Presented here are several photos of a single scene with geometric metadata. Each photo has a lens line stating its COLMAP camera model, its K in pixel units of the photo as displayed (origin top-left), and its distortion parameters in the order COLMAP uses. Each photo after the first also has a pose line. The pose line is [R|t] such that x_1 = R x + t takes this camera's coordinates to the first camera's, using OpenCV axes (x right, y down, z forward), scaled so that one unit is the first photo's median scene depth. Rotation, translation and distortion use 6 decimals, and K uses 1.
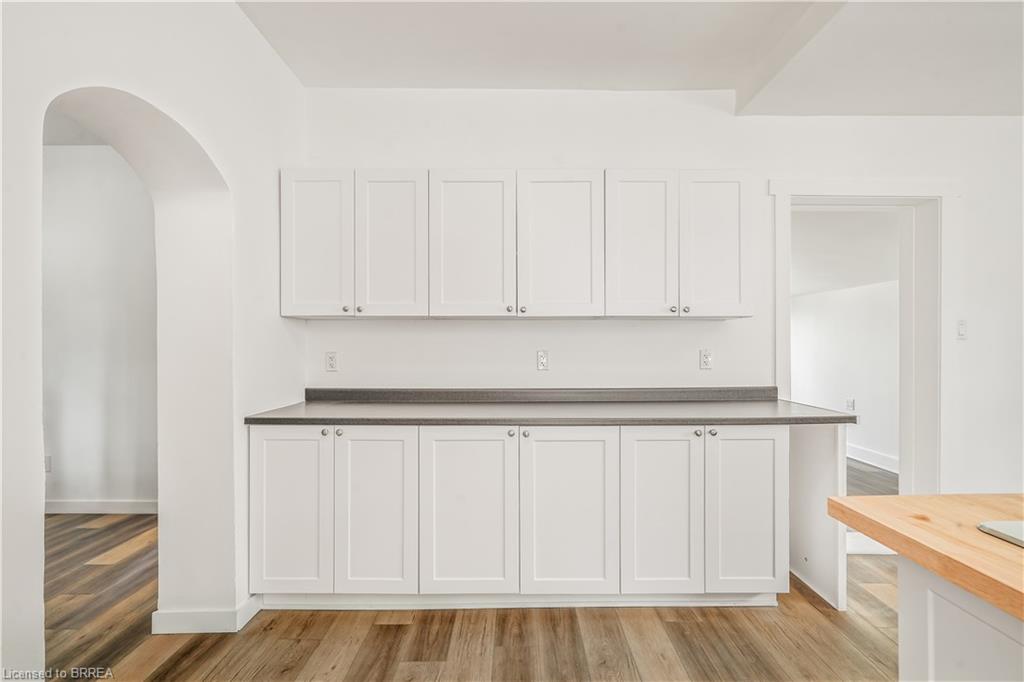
lens RADIAL K [[475.2, 0, 503.4], [0, 475.2, 341.5], [0, 0, 1]] dist [-0.003937, 0.000949]
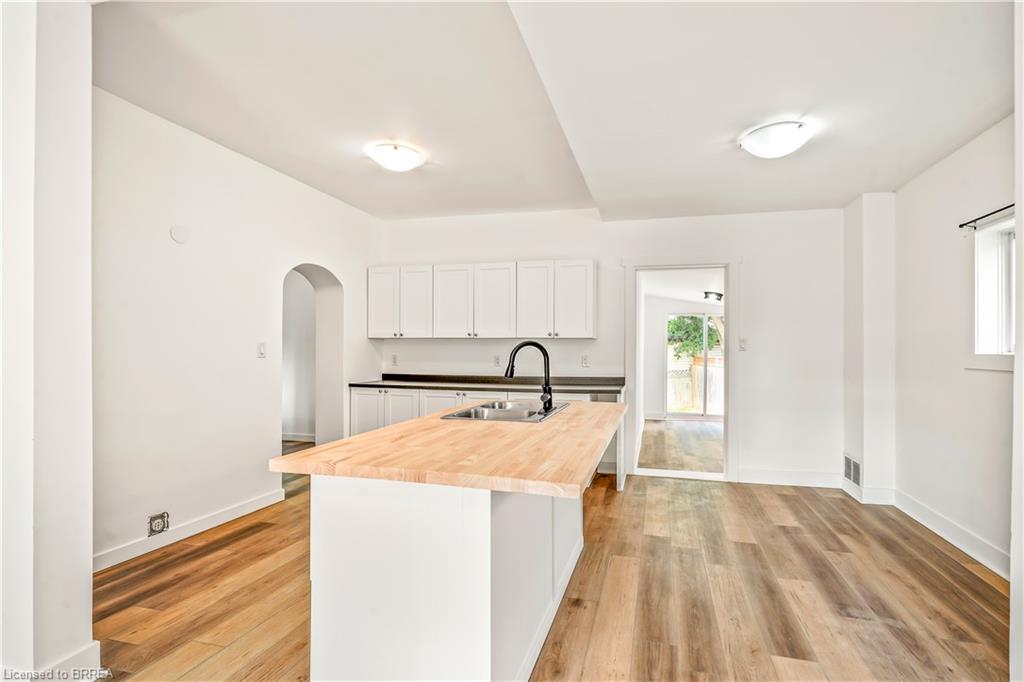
lens RADIAL K [[475.2, 0, 521.0], [0, 475.2, 347.7], [0, 0, 1]] dist [-0.003937, 0.000949]
pose [[0.963290, 0.001510, -0.268459, 0.773342], [-0.000184, 0.999988, 0.004965, -0.022211], [0.268463, -0.004734, 0.963278, -0.874388]]
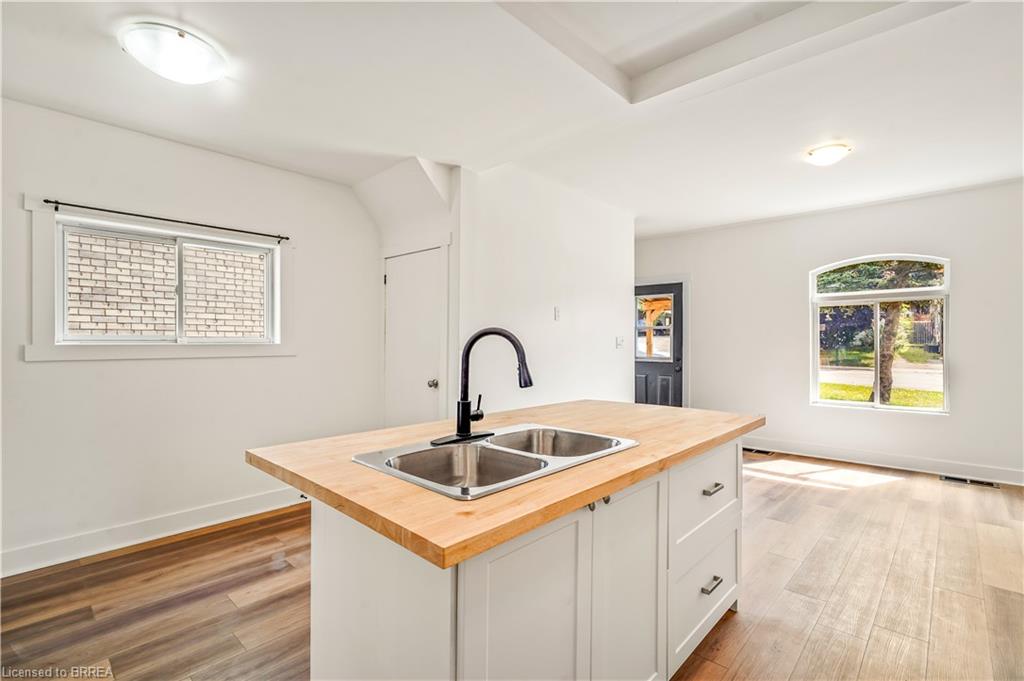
lens RADIAL K [[475.2, 0, 509.2], [0, 475.2, 343.6], [0, 0, 1]] dist [-0.003937, 0.000949]
pose [[-0.732657, -0.006111, 0.680570, 0.009150], [-0.005465, 0.999980, 0.003096, -0.016876], [-0.680576, -0.001451, -0.732676, 0.675854]]
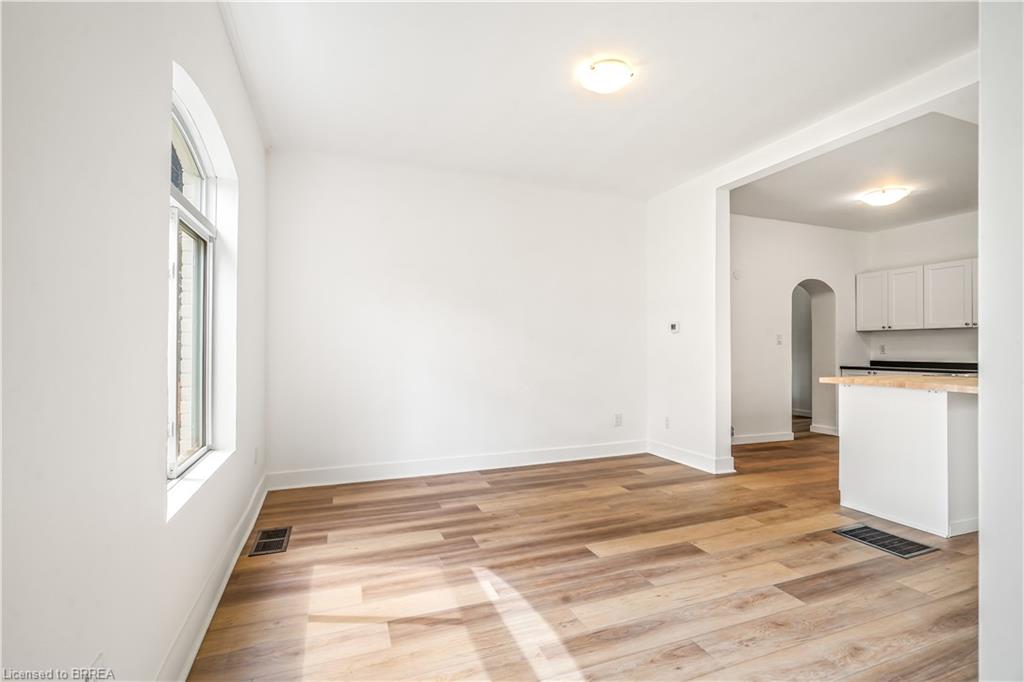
lens RADIAL K [[475.2, 0, 515.8], [0, 475.2, 351.3], [0, 0, 1]] dist [-0.003937, 0.000949]
pose [[0.376455, -0.003435, -0.926429, 1.279910], [0.007157, 0.999974, -0.000799, 0.046791], [0.926407, -0.006329, 0.376470, -1.772803]]
